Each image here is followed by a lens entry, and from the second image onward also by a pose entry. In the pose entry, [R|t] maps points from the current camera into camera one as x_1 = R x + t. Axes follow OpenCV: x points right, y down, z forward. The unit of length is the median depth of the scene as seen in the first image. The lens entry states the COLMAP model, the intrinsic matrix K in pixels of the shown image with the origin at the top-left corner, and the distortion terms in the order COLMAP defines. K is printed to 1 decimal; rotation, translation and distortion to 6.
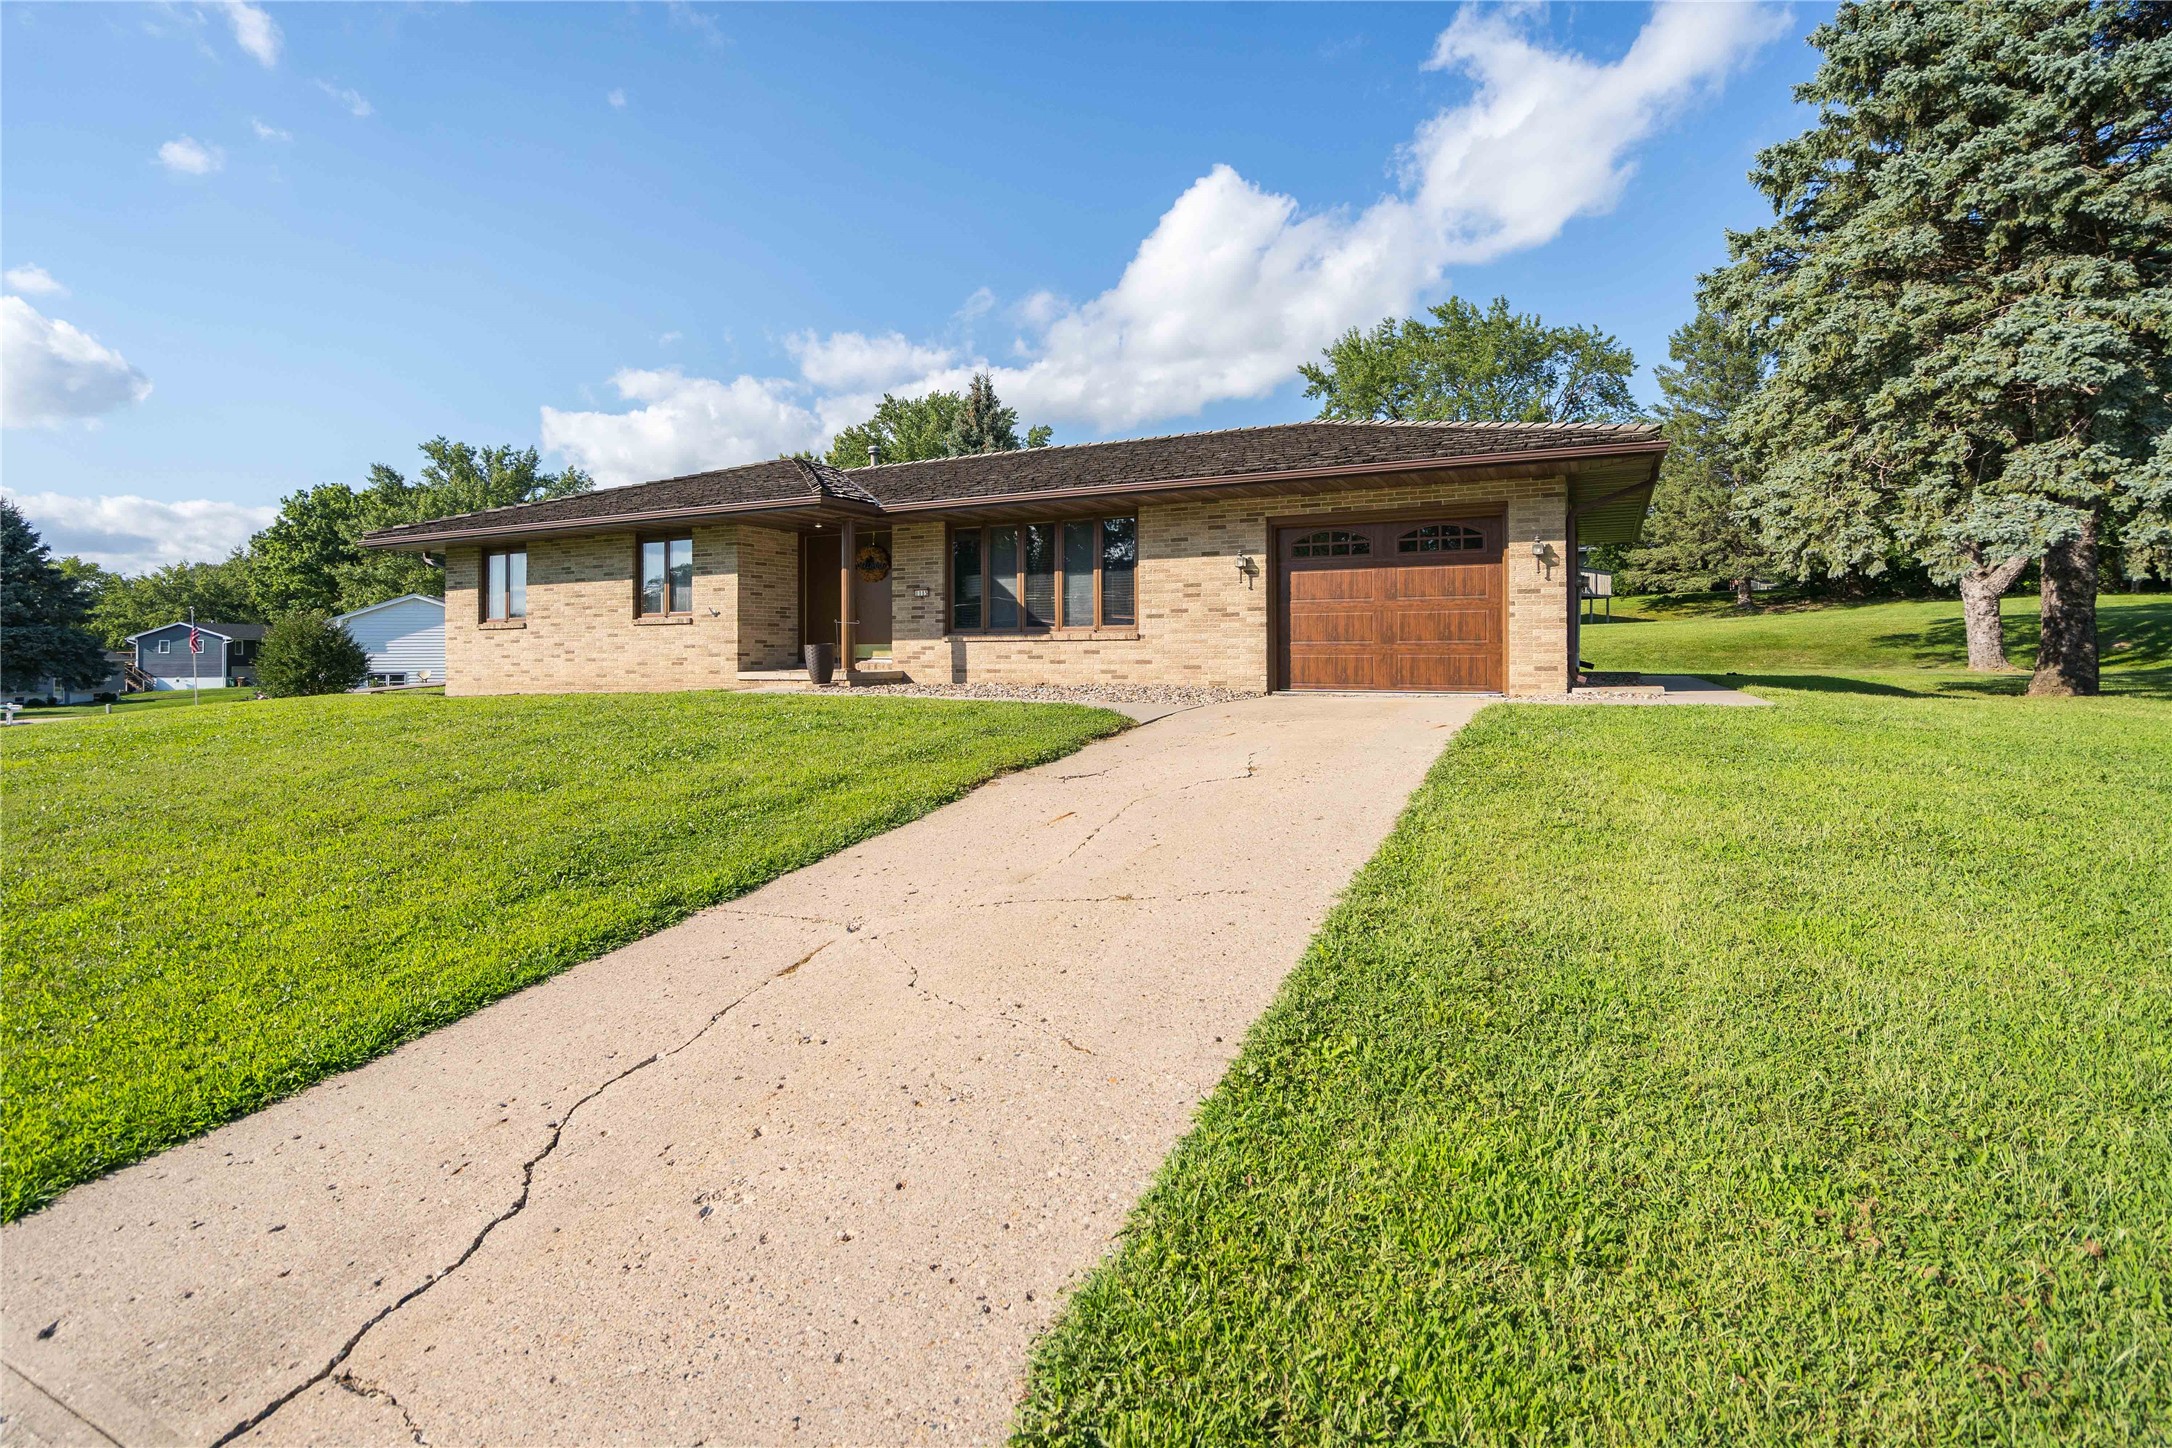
lens RADIAL K [[992.4, 0, 1085.5], [0, 992.4, 640.5], [0, 0, 1]] dist [-0.002301, -0.000084]
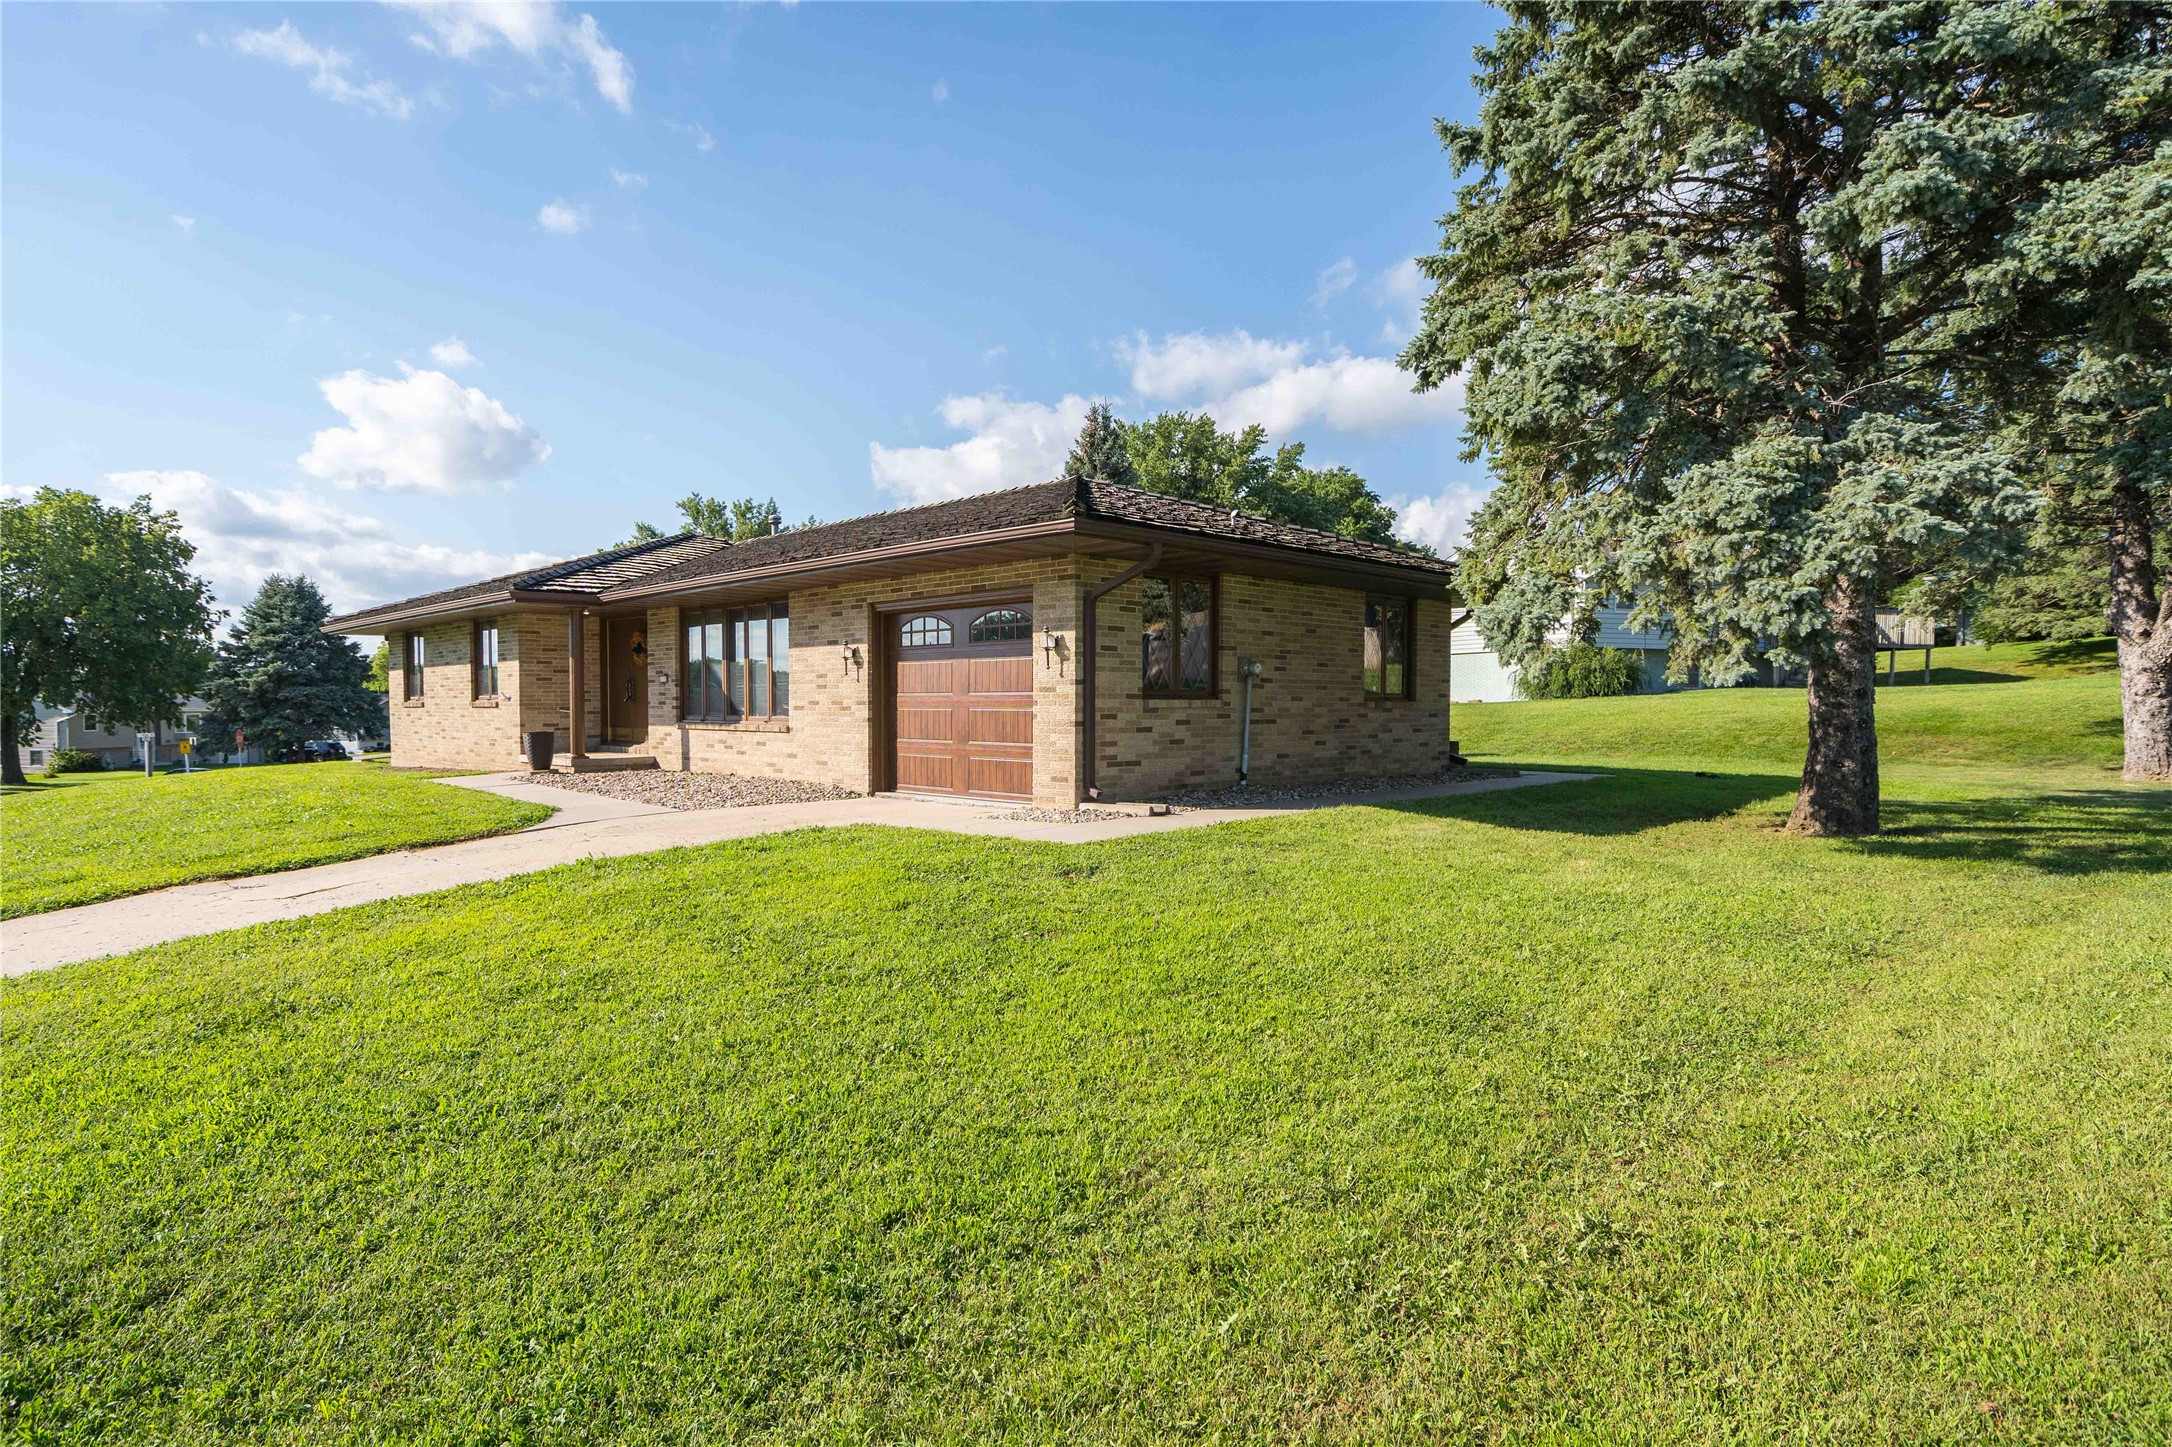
lens RADIAL K [[1134.2, 0, 1086.1], [0, 1134.2, 797.7], [0, 0, 1]] dist [0.018628, -0.000279]
pose [[0.947256, 0.031230, -0.318953, 0.593781], [-0.000980, 0.995518, 0.094564, -0.036668], [0.320477, -0.089263, 0.943041, 0.046172]]
